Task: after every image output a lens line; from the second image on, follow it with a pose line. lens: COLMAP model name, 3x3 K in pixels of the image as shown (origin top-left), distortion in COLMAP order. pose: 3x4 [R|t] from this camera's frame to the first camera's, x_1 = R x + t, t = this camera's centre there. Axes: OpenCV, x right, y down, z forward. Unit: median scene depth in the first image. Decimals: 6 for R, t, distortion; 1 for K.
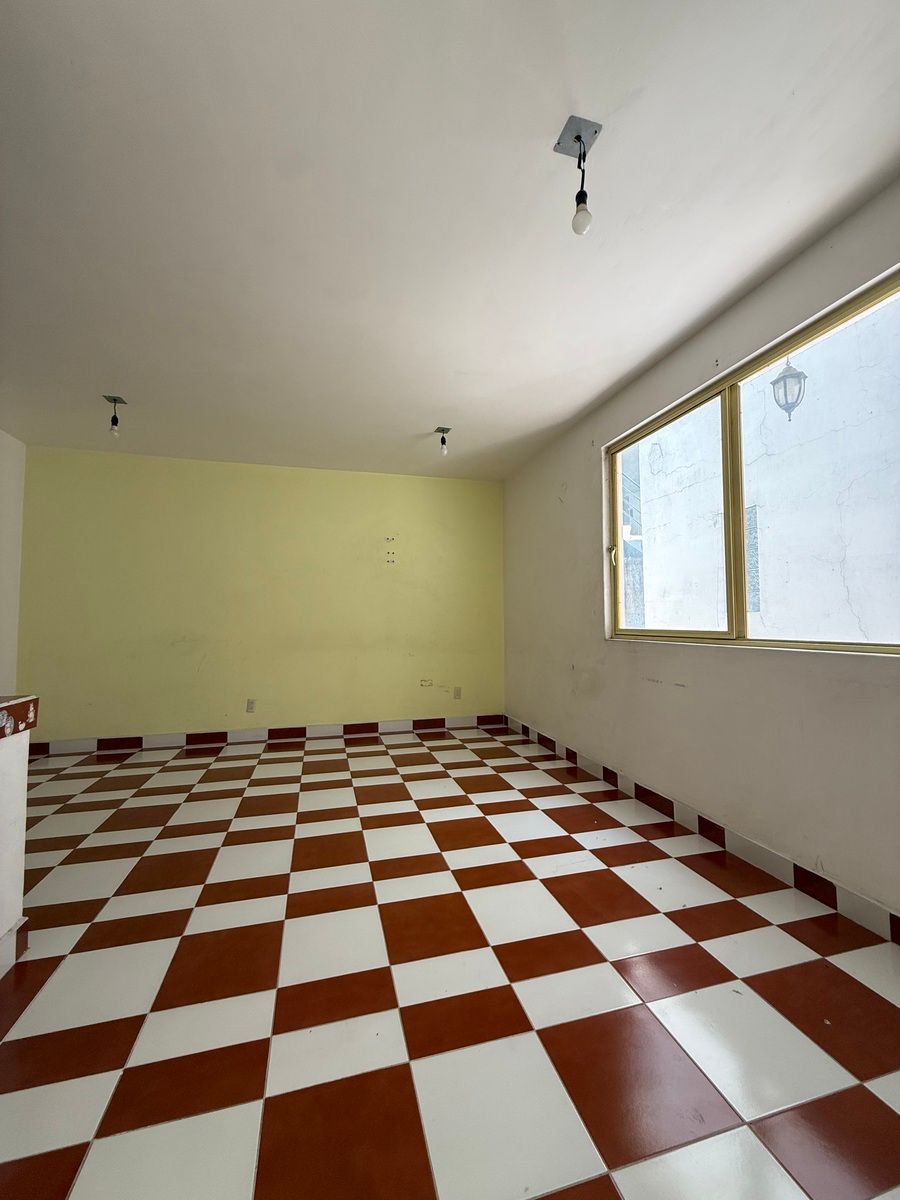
lens RADIAL K [[478.9, 0, 452.4], [0, 478.9, 596.7], [0, 0, 1]] dist [-0.001464, -0.000155]
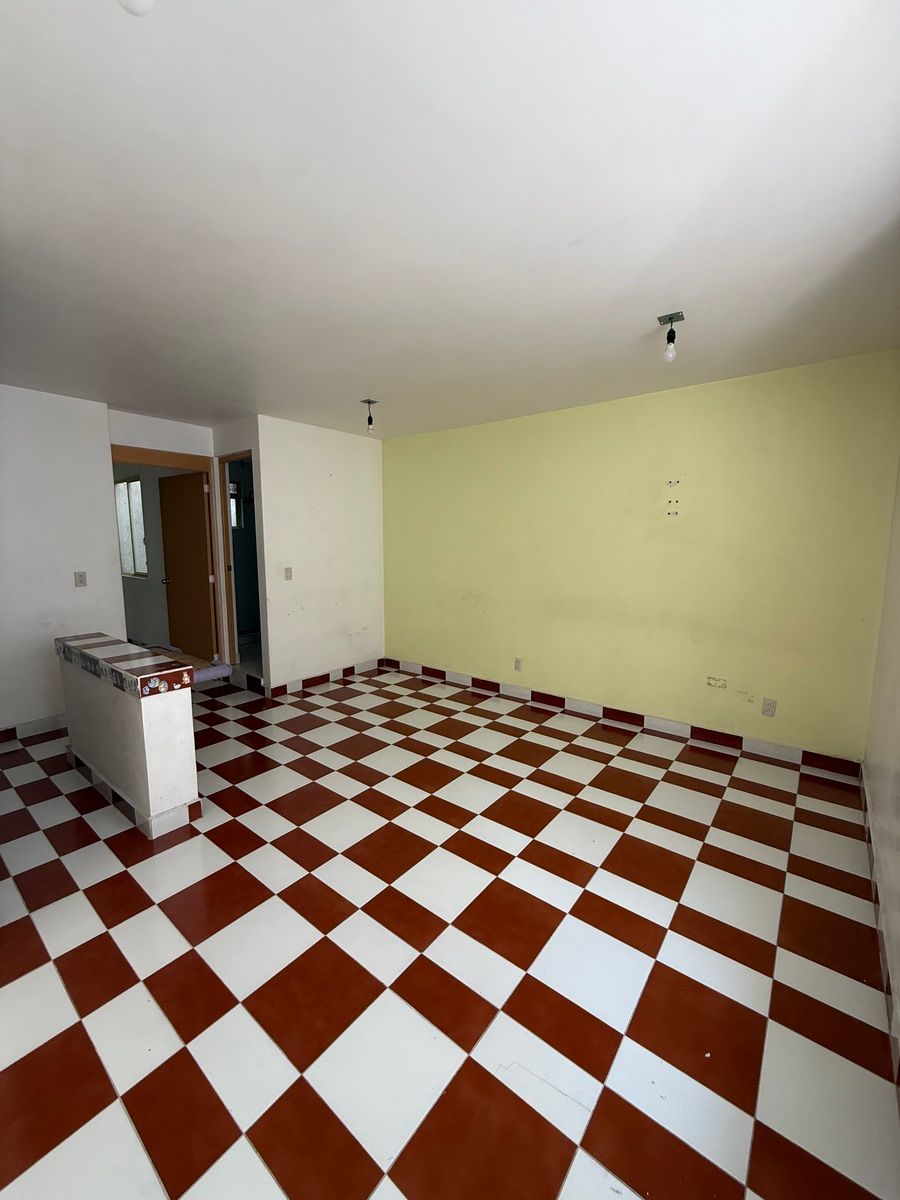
lens RADIAL K [[478.9, 0, 452.4], [0, 478.9, 596.7], [0, 0, 1]] dist [-0.001464, -0.000155]
pose [[0.586283, 0.106342, -0.803096, 0.355684], [0.037012, 0.986795, 0.157686, -0.096666], [0.809260, -0.122173, 0.574606, 0.361787]]
